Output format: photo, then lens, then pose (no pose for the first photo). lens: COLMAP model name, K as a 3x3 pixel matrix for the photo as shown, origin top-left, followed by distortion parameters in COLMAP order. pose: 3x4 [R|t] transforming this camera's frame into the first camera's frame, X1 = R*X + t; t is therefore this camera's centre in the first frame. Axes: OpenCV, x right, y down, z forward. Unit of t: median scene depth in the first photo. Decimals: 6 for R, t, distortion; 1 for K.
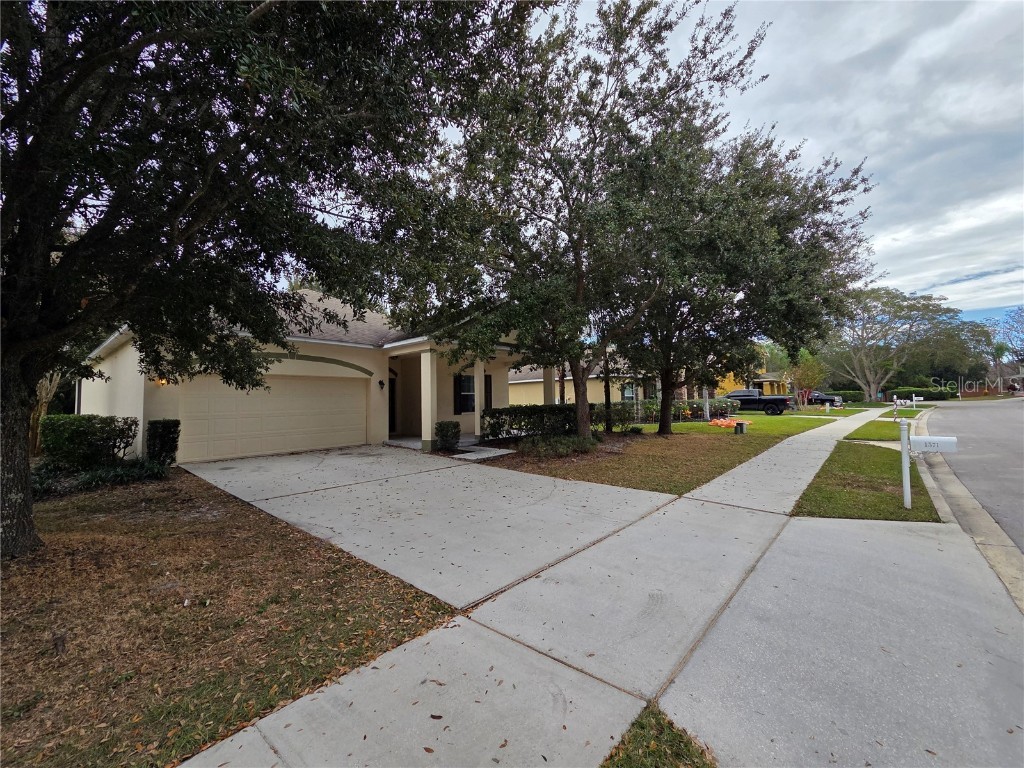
lens RADIAL K [[423.6, 0, 513.4], [0, 423.6, 387.9], [0, 0, 1]] dist [0.002417, -0.000304]
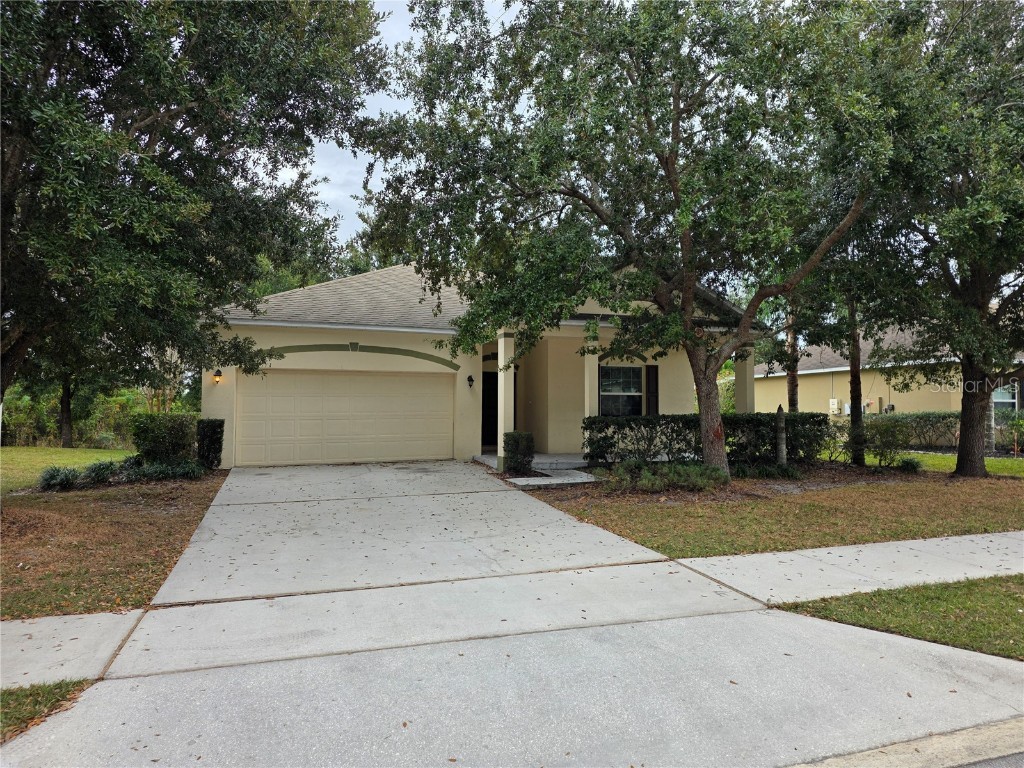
lens RADIAL K [[674.6, 0, 511.9], [0, 674.6, 379.6], [0, 0, 1]] dist [0.040012, -0.009502]
pose [[0.868407, -0.001675, -0.495850, 0.374182], [-0.000049, 0.999994, -0.003465, -0.007074], [0.495853, 0.003033, 0.868401, -0.006471]]
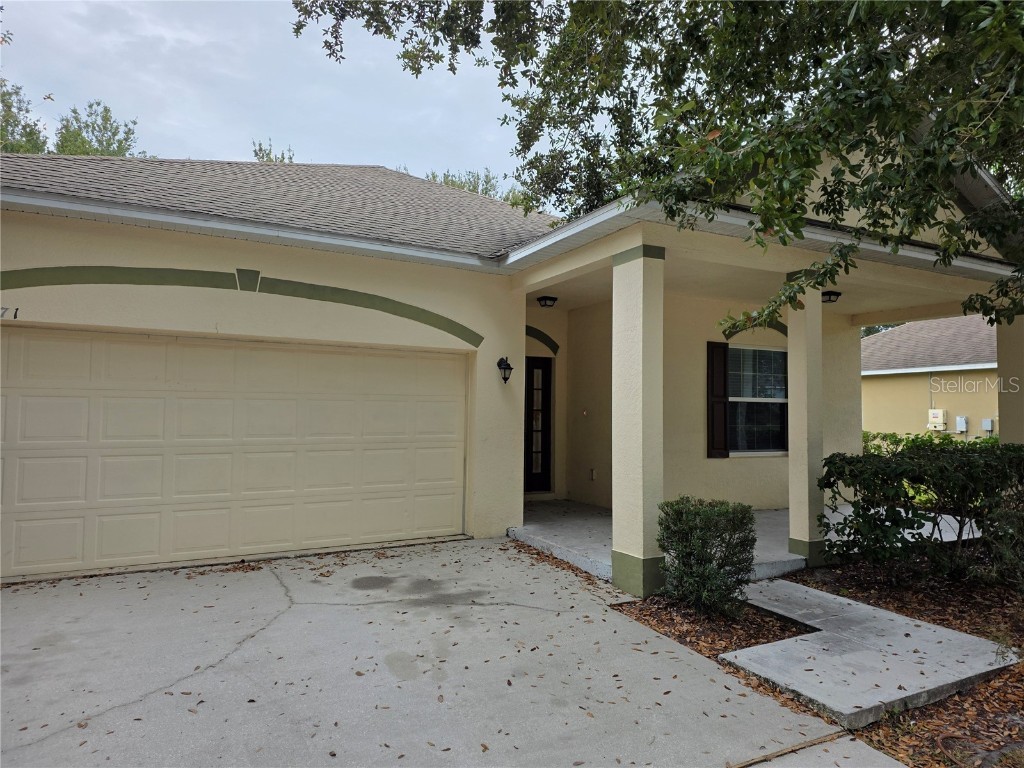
lens RADIAL K [[674.6, 0, 508.5], [0, 674.6, 379.3], [0, 0, 1]] dist [0.040012, -0.009502]
pose [[0.929101, 0.010127, -0.369688, -0.104920], [-0.014681, 0.999847, -0.009507, 0.006108], [0.369535, 0.014260, 0.929107, 0.508821]]
